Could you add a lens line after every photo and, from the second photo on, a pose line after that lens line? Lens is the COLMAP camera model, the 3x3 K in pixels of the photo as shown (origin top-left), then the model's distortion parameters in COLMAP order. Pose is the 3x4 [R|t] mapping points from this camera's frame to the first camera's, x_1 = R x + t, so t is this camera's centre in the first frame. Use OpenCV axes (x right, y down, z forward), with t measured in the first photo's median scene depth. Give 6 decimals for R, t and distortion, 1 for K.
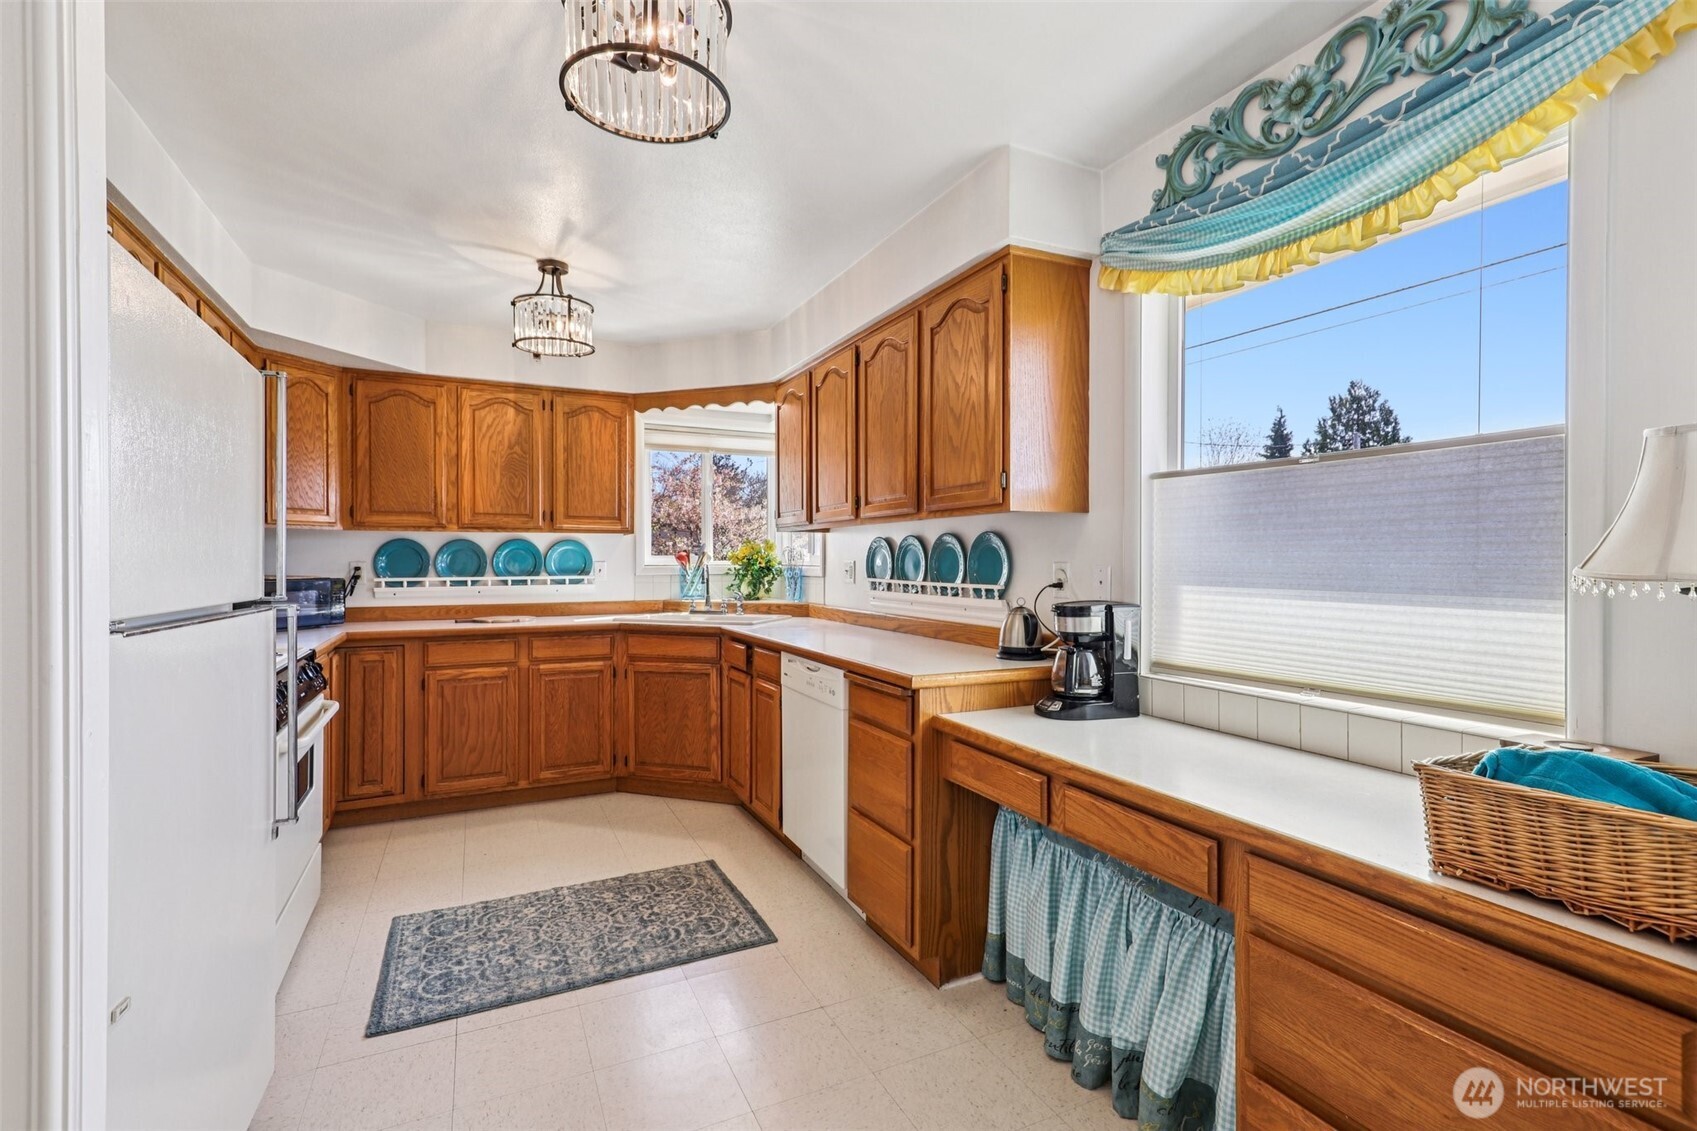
lens RADIAL K [[776.0, 0, 850.0], [0, 776.0, 561.4], [0, 0, 1]] dist [0.015121, -0.004947]
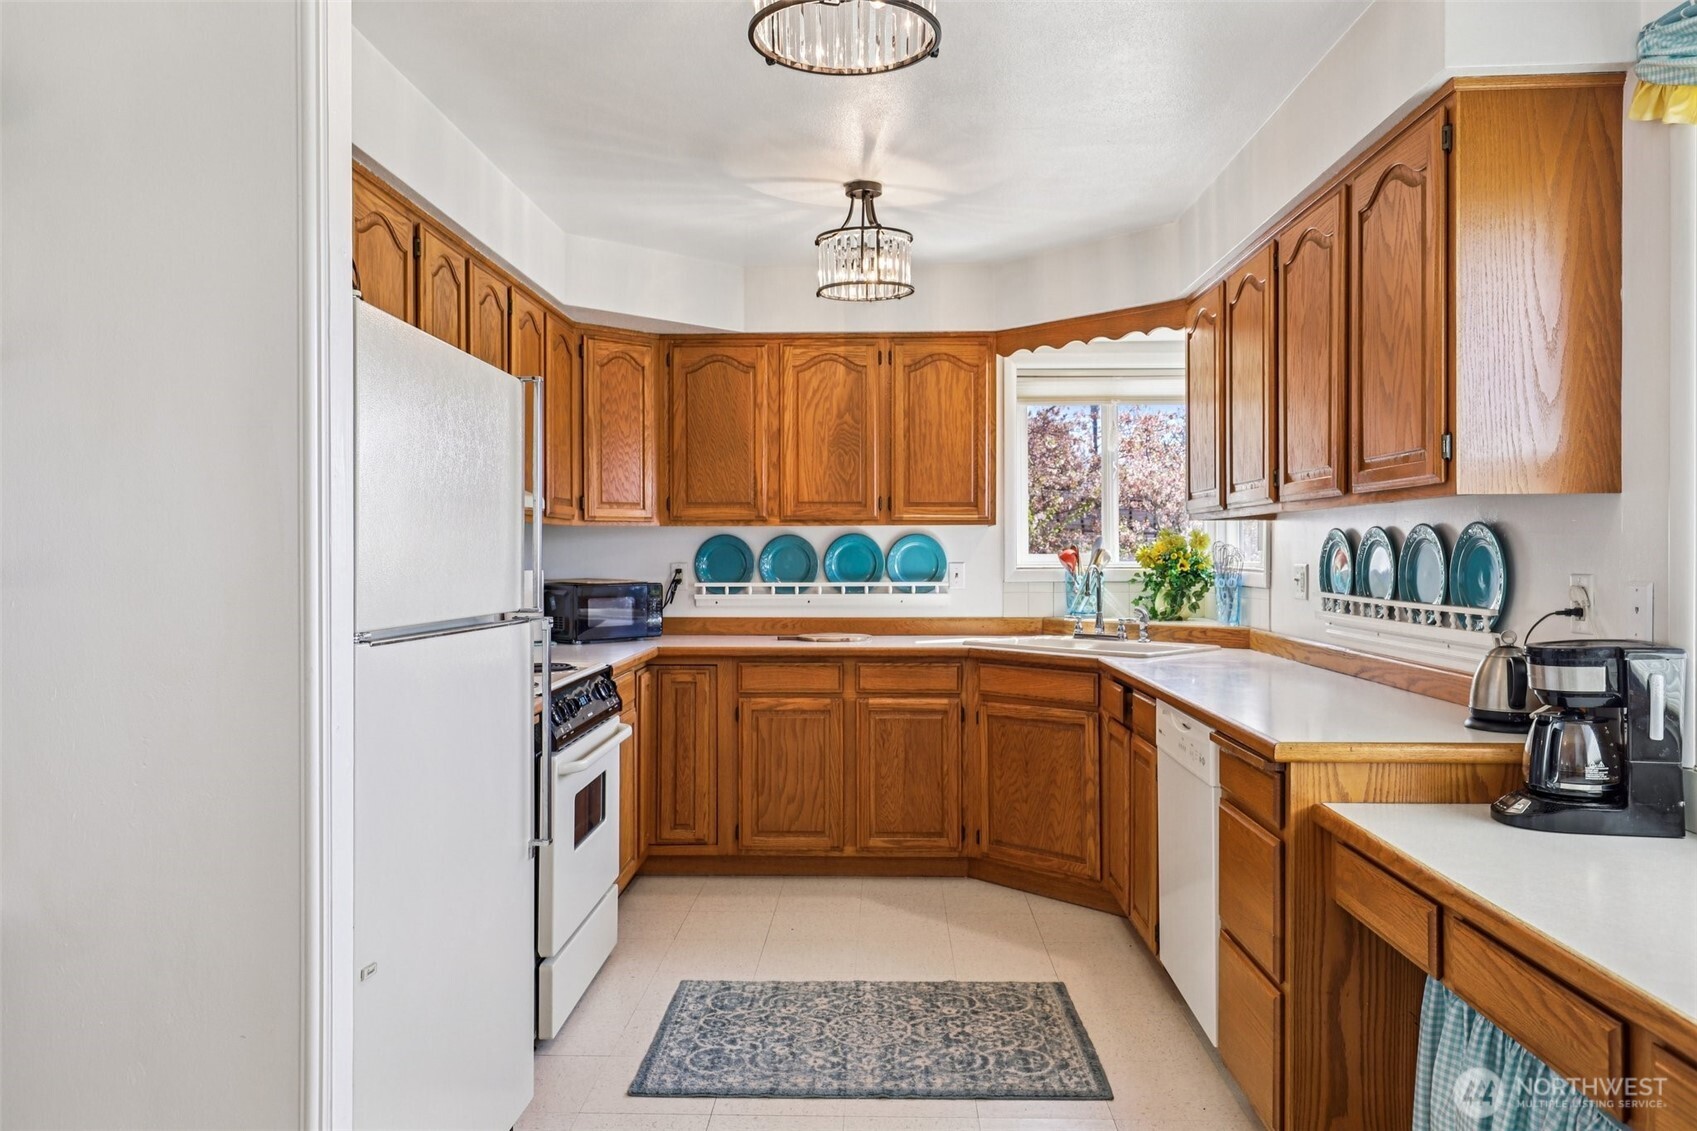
lens RADIAL K [[1203.6, 0, 850.0], [0, 1203.6, 552.8], [0, 0, 1]] dist [0.008660, 0.001108]
pose [[0.887645, -0.000315, -0.460528, 0.141213], [0.000011, 1.000000, -0.000661, -0.010714], [0.460528, 0.000582, 0.887645, -0.068167]]
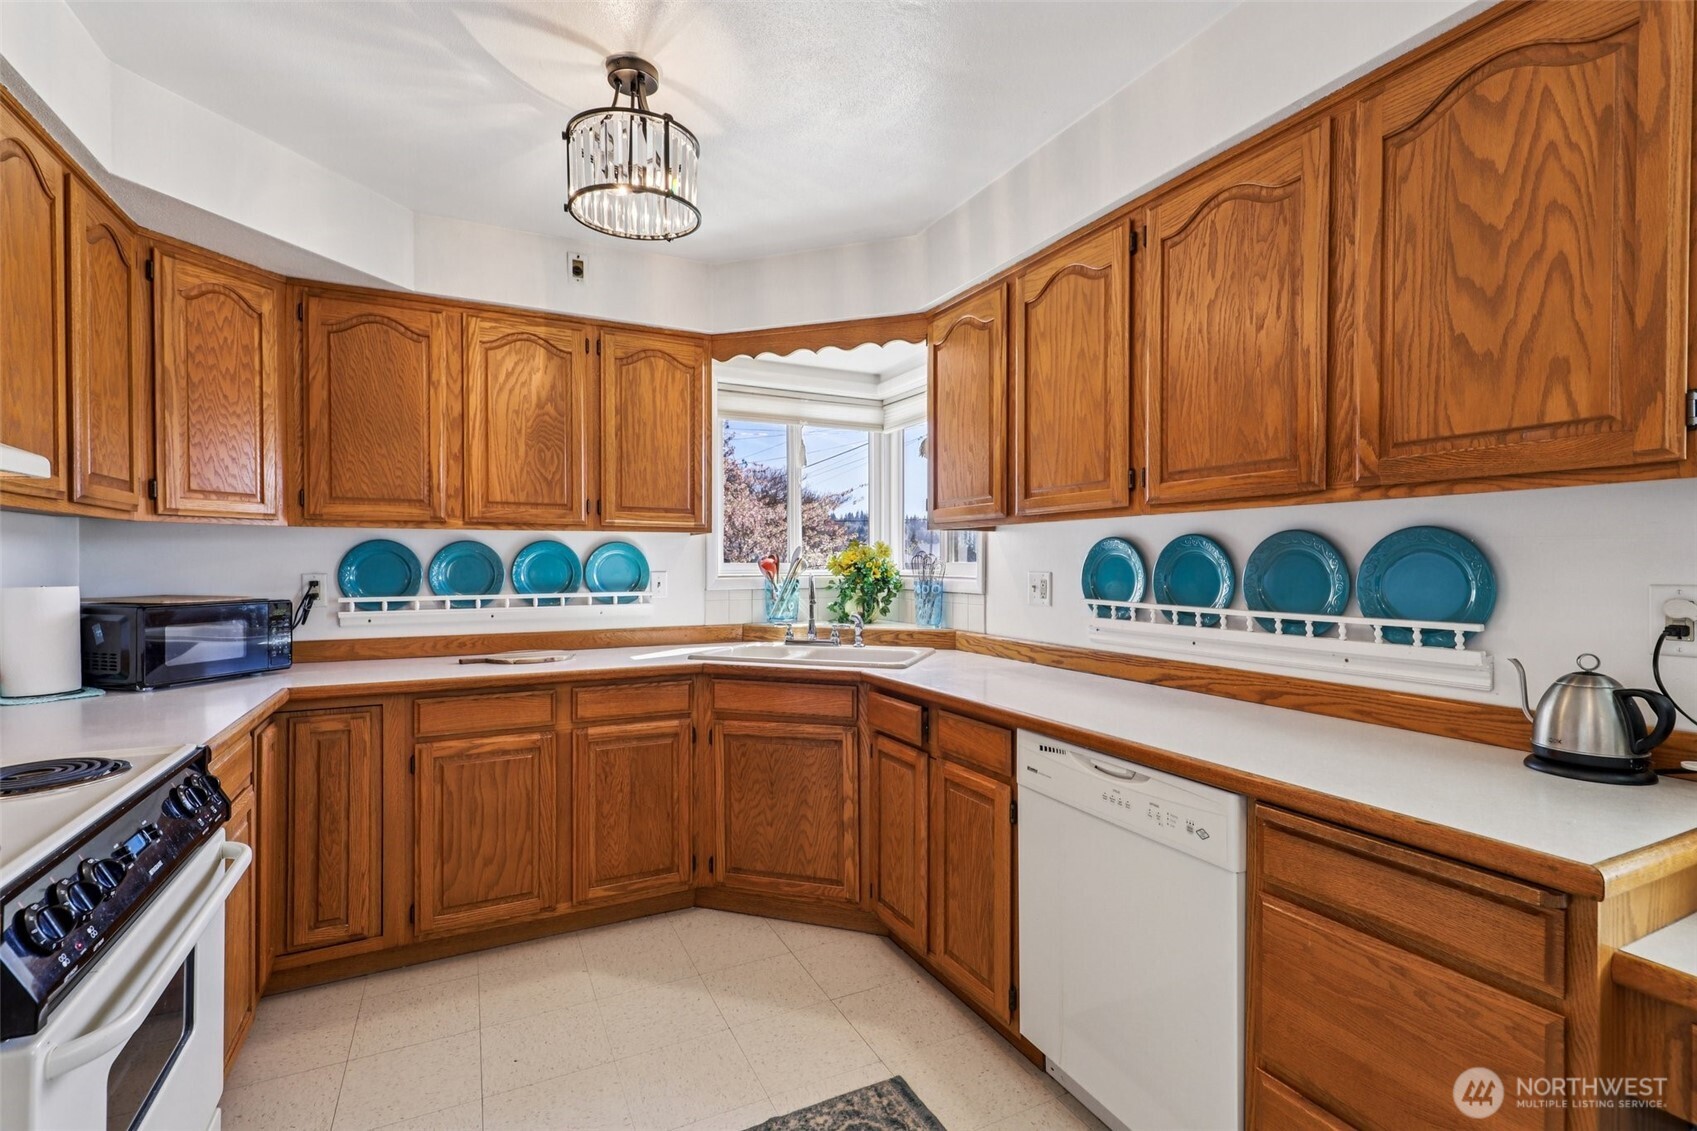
lens RADIAL K [[776.0, 0, 852.8], [0, 776.0, 567.6], [0, 0, 1]] dist [0.015121, -0.004947]
pose [[0.999883, -0.000091, 0.015287, -0.193534], [0.000019, 0.999989, 0.004708, -0.008921], [-0.015288, -0.004707, 0.999872, 0.351131]]
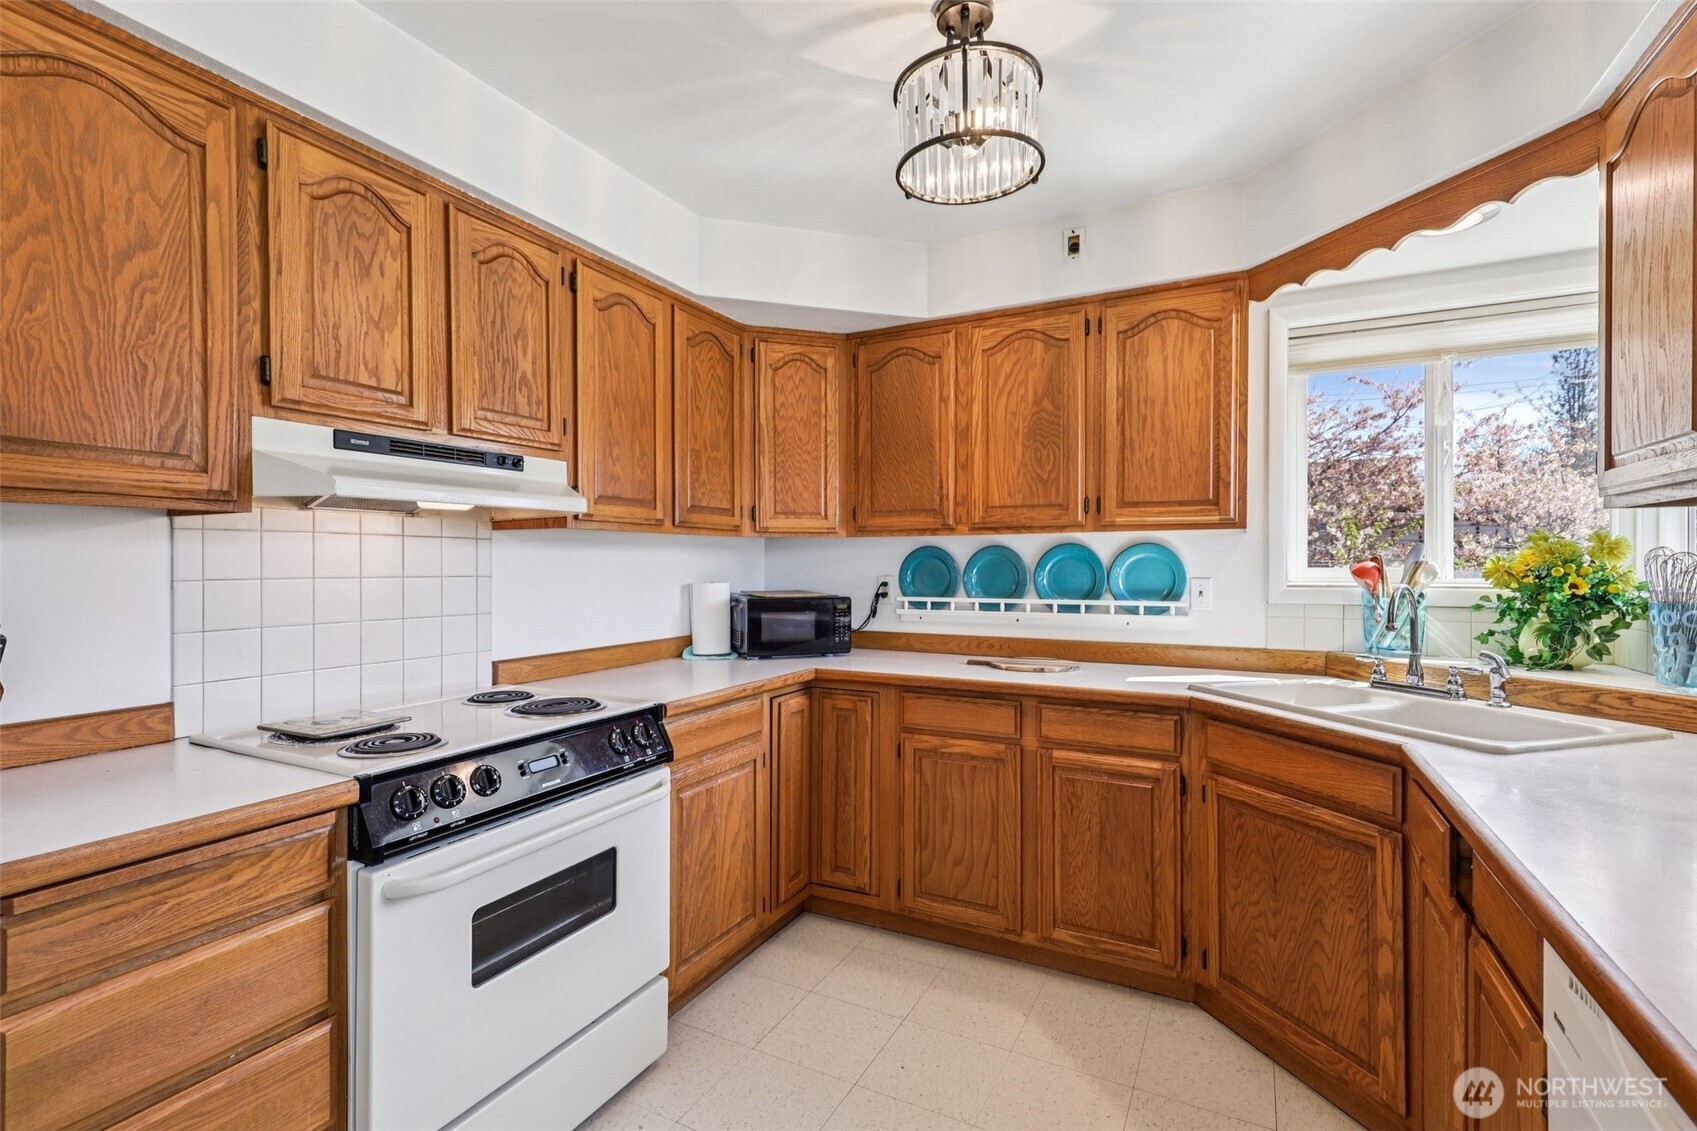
lens RADIAL K [[776.0, 0, 842.3], [0, 776.0, 568.5], [0, 0, 1]] dist [0.015121, -0.004947]
pose [[0.595648, 0.004321, -0.803234, -0.010970], [-0.001405, 0.999990, 0.004338, -0.011808], [0.803244, -0.001456, 0.595648, 0.541427]]
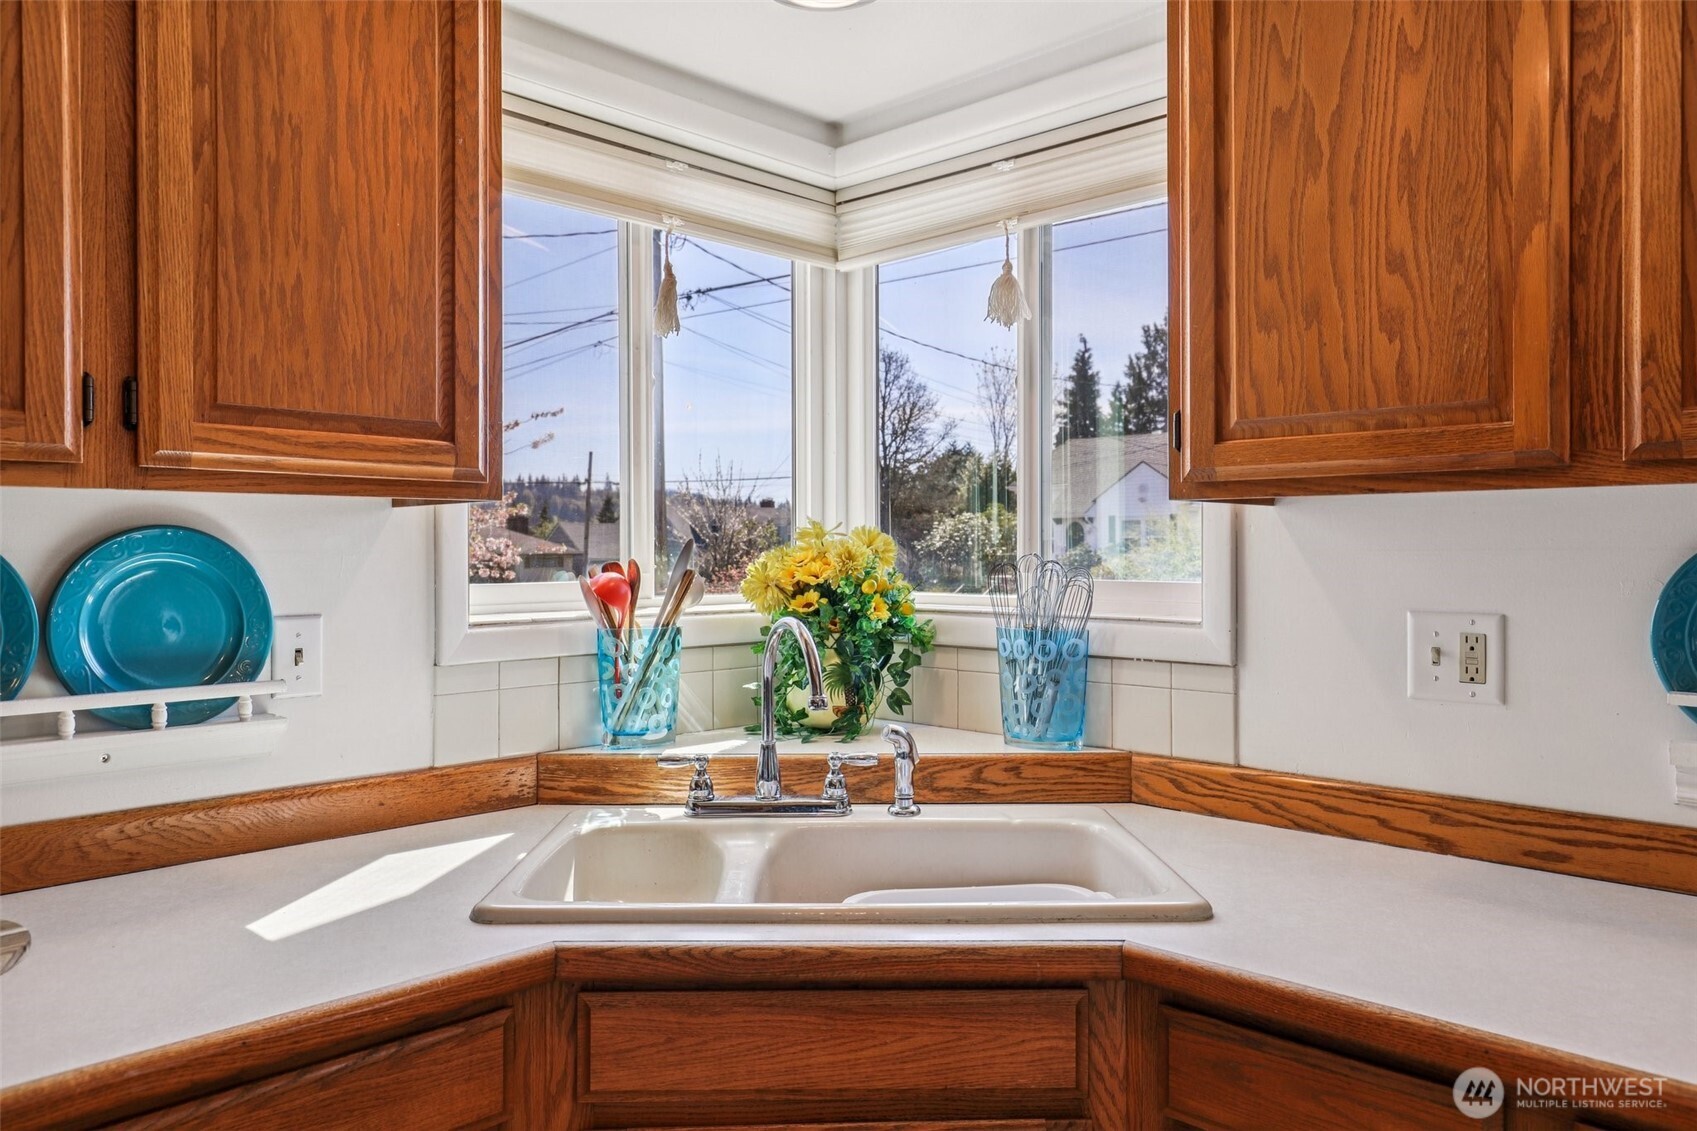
lens RADIAL K [[1203.6, 0, 841.4], [0, 1203.6, 553.7], [0, 0, 1]] dist [0.008660, 0.001108]
pose [[0.941997, -0.002169, 0.335615, -0.365635], [0.002266, 0.999997, 0.000101, -0.023698], [-0.335614, 0.000665, 0.941999, 0.757261]]
